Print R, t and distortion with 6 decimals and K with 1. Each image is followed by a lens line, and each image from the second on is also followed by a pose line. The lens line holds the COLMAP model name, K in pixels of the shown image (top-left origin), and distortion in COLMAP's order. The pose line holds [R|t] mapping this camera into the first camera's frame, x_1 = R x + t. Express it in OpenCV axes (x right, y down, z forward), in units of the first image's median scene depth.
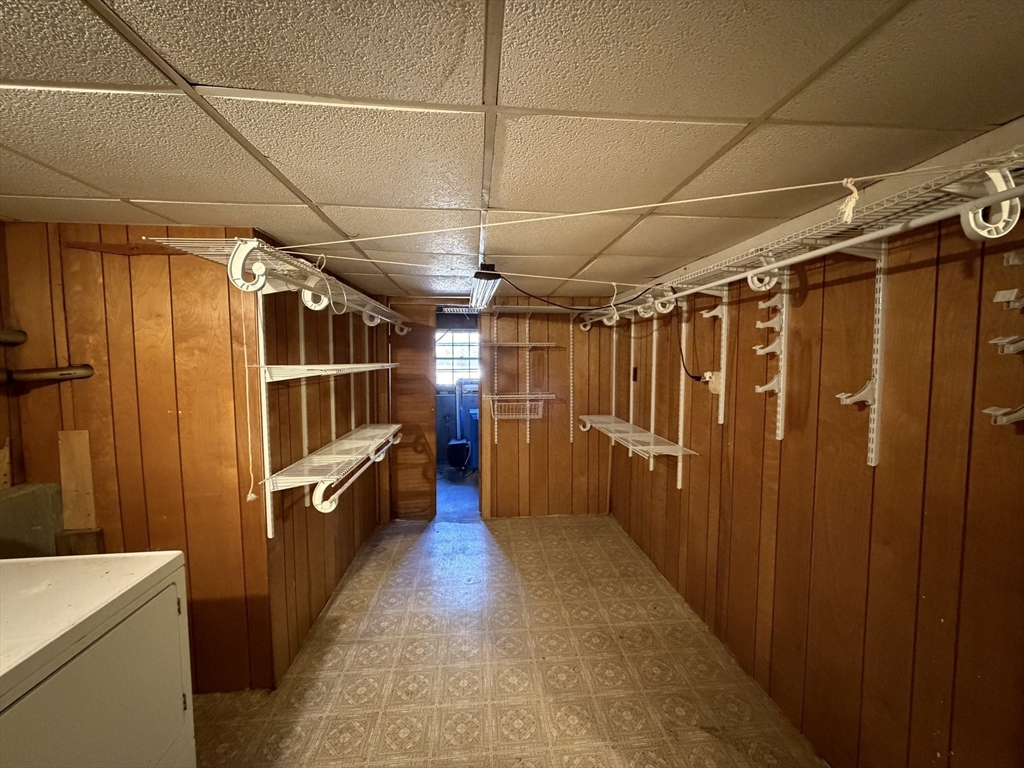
lens RADIAL K [[406.8, 0, 511.4], [0, 406.8, 384.9], [0, 0, 1]] dist [0.000981, -0.000633]
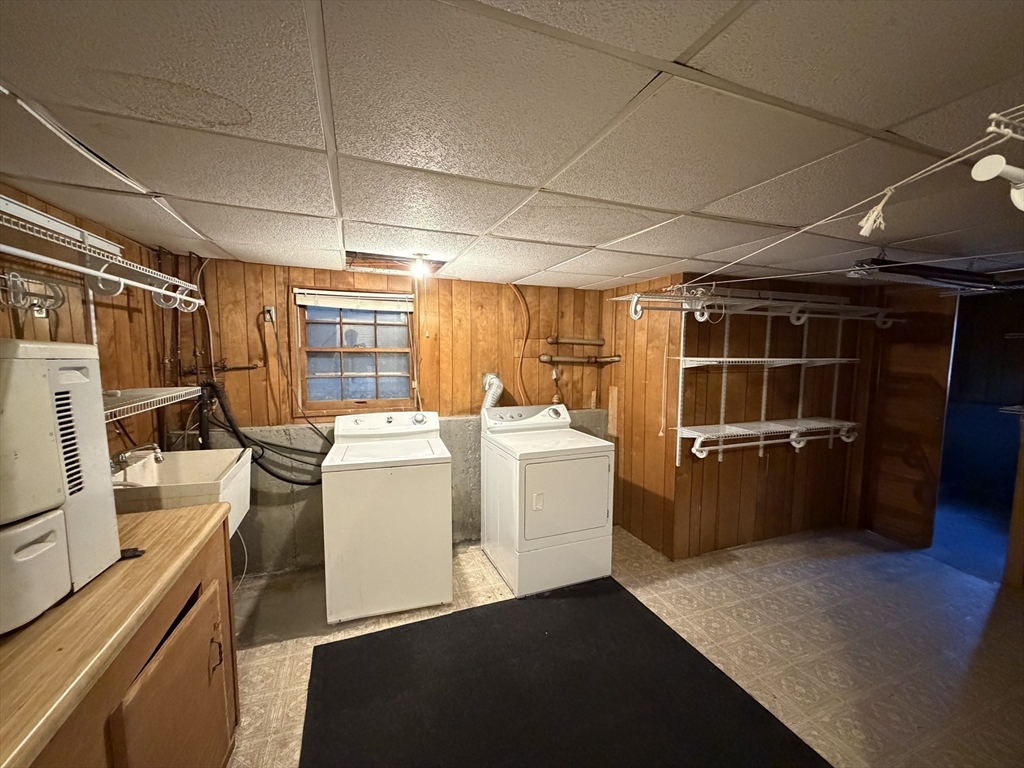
lens RADIAL K [[406.8, 0, 511.6], [0, 406.8, 386.3], [0, 0, 1]] dist [0.000981, -0.000633]
pose [[0.279338, 0.090403, -0.955928, 0.643299], [-0.069057, 0.994871, 0.073907, -0.006217], [0.957706, 0.045368, 0.284148, -0.077263]]
